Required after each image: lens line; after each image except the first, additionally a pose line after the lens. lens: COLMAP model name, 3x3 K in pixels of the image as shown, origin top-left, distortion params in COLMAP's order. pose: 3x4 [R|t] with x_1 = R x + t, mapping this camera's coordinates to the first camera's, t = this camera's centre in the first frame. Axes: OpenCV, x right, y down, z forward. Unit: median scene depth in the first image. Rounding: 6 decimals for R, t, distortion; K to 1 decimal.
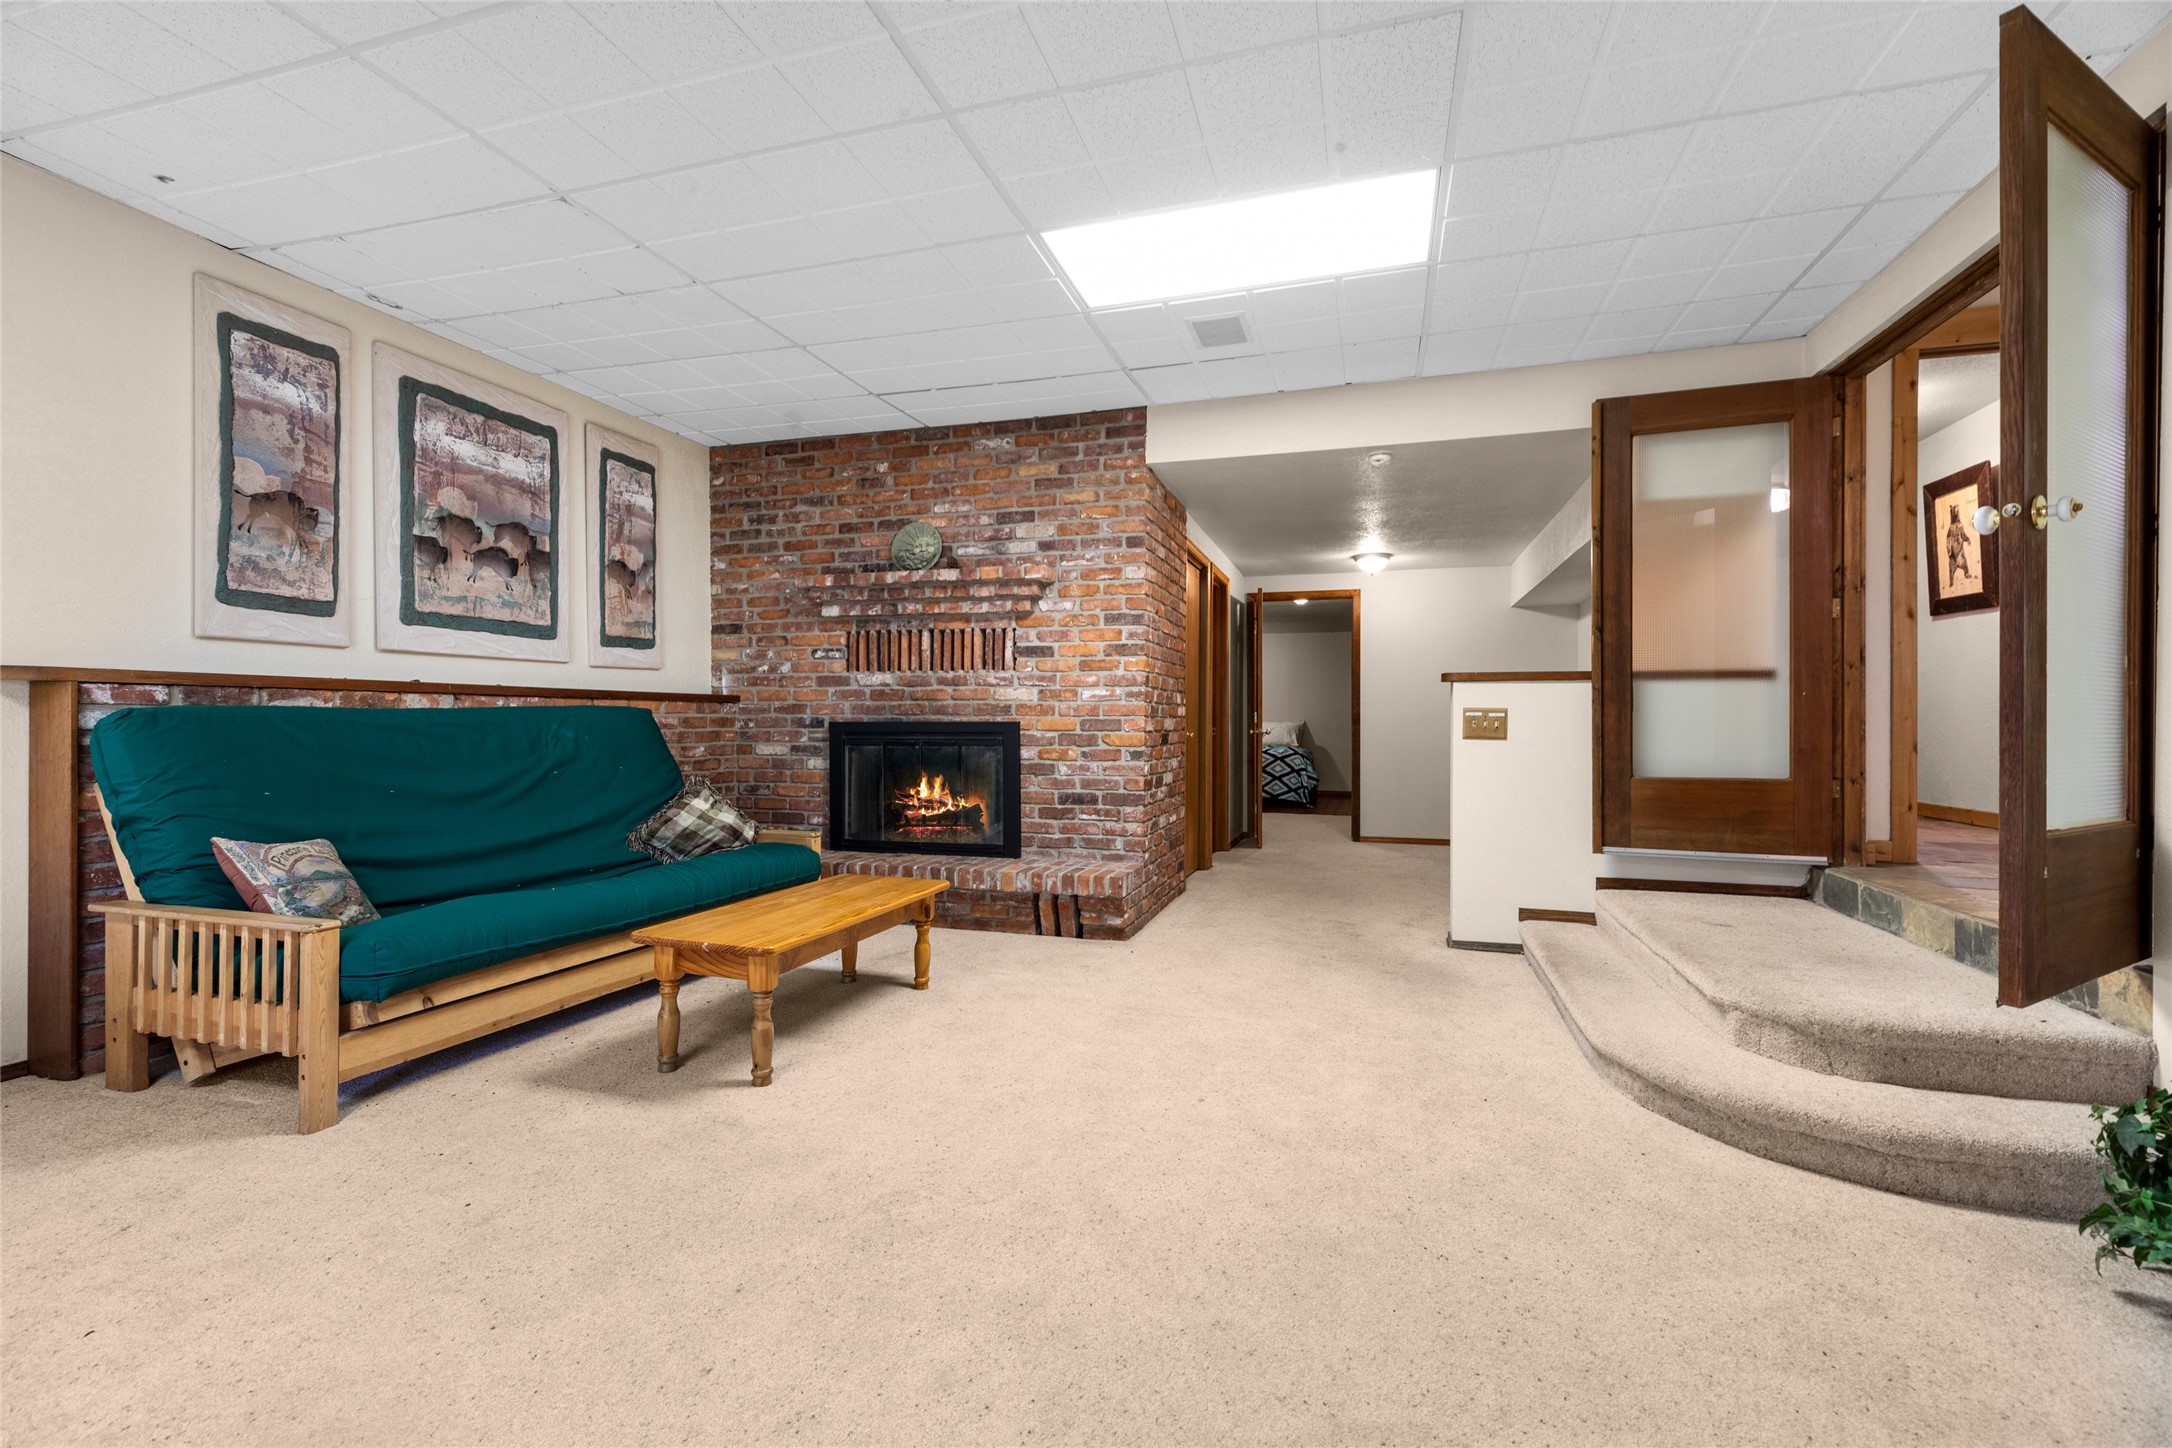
lens RADIAL K [[968.3, 0, 1084.9], [0, 968.3, 720.2], [0, 0, 1]] dist [0.005762, 0.000622]
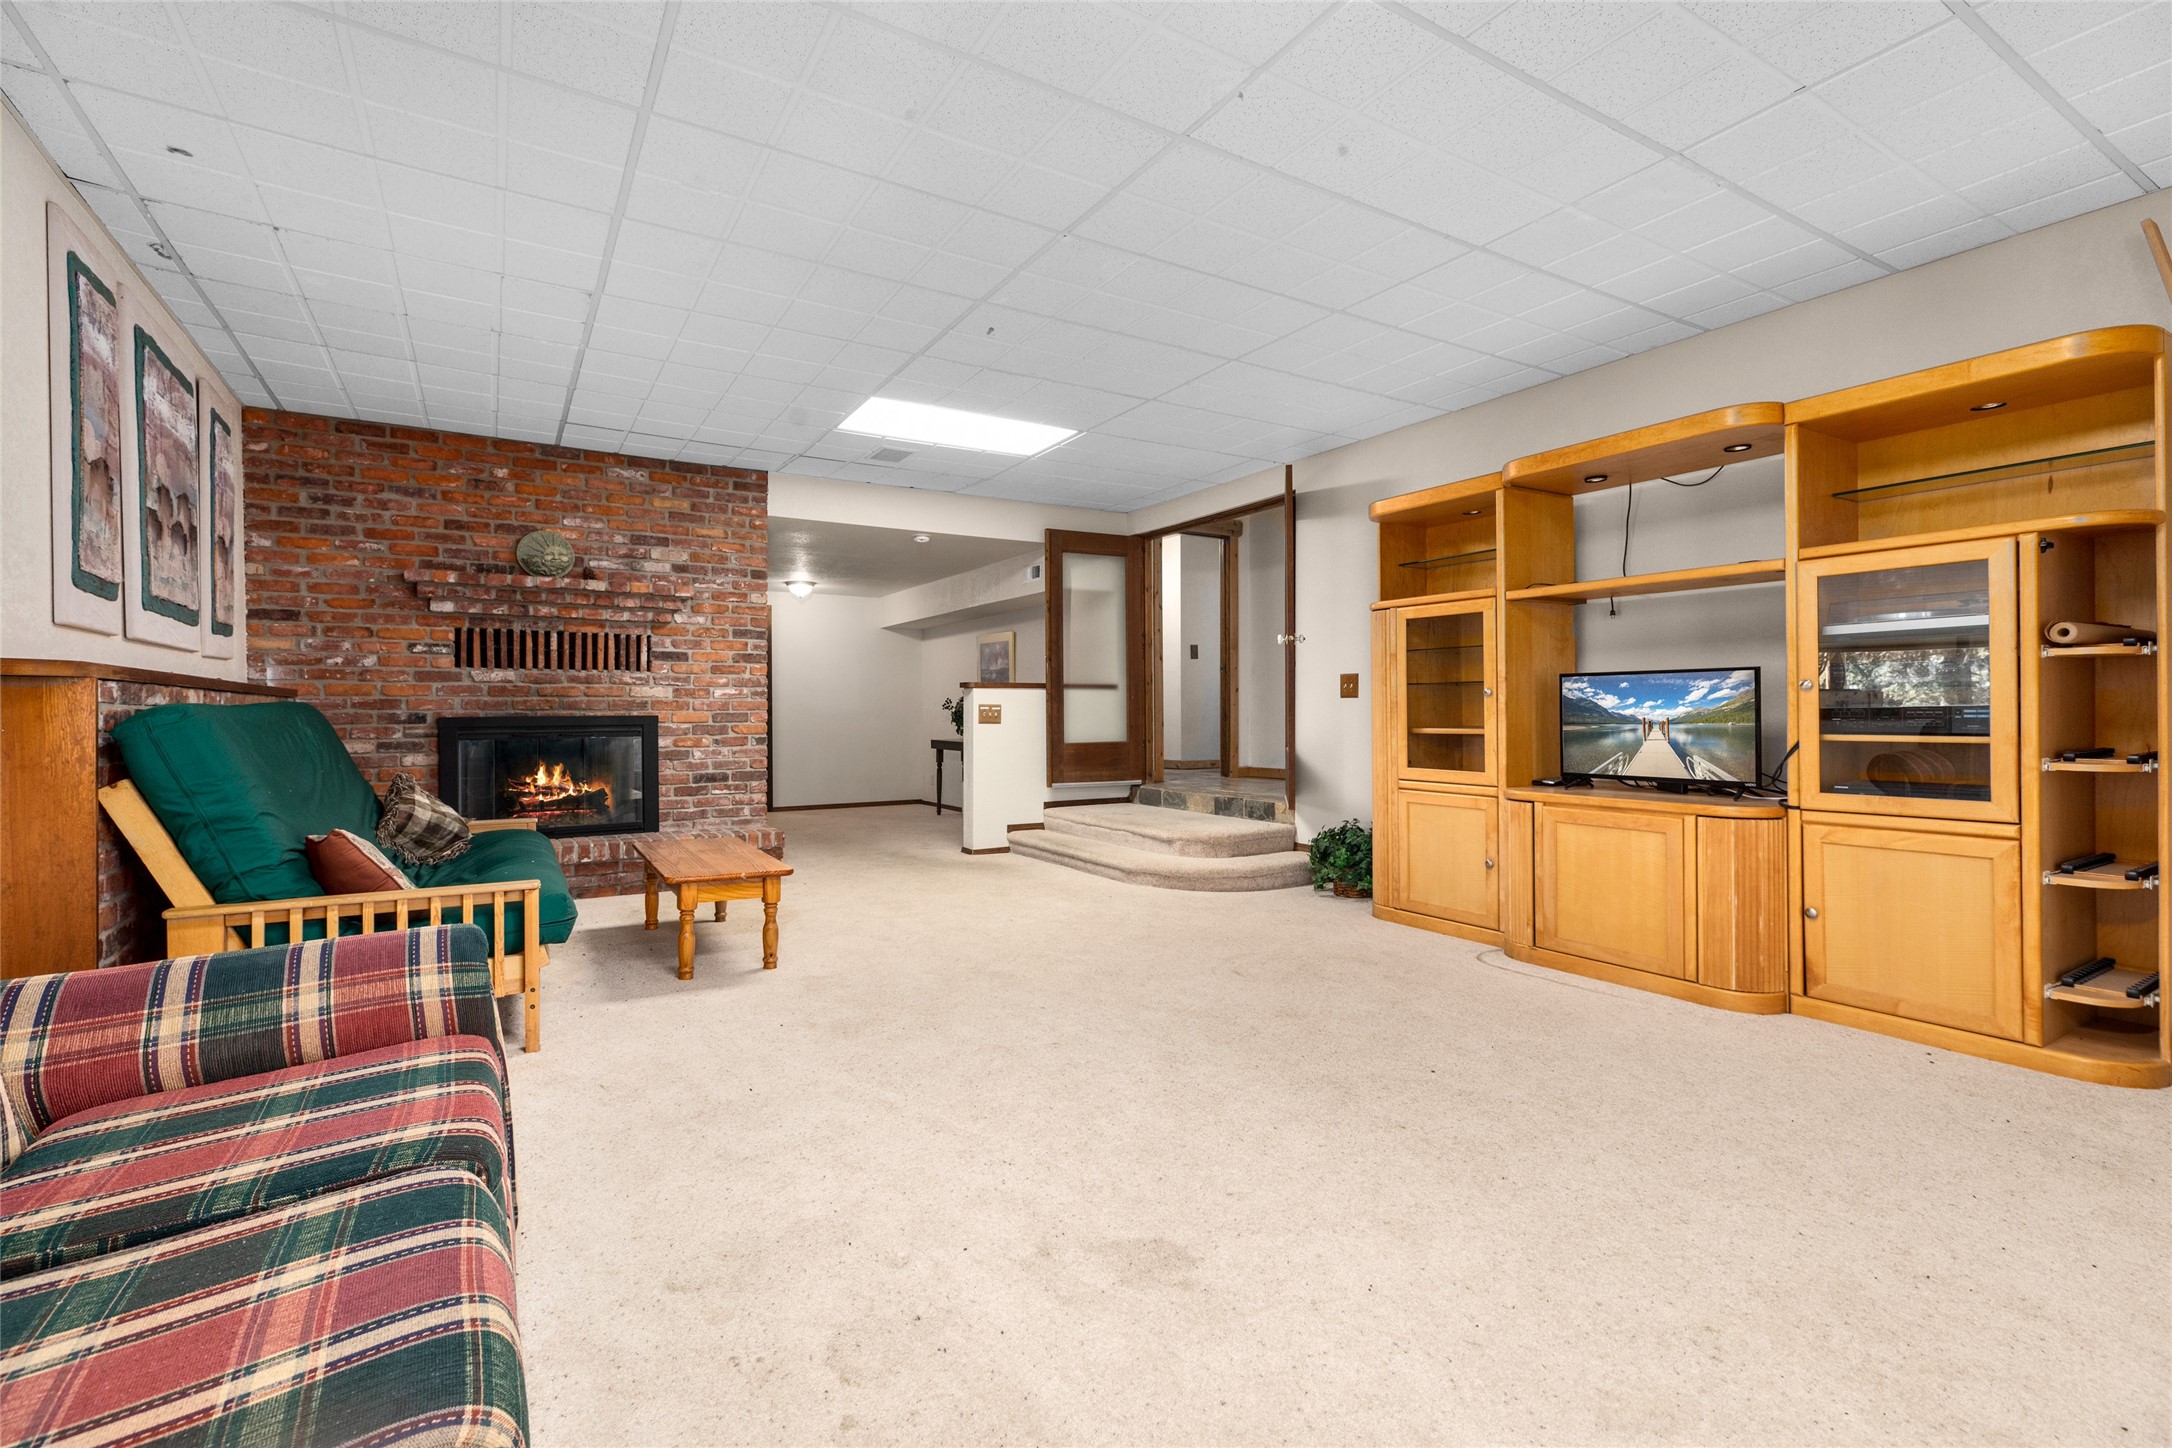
lens RADIAL K [[968.3, 0, 1065.9], [0, 968.3, 709.8], [0, 0, 1]] dist [0.005762, 0.000622]
pose [[0.668927, -0.004297, 0.743316, -0.612358], [0.005590, 0.999984, 0.000750, -0.003152], [-0.743307, 0.003654, 0.668940, -0.158327]]
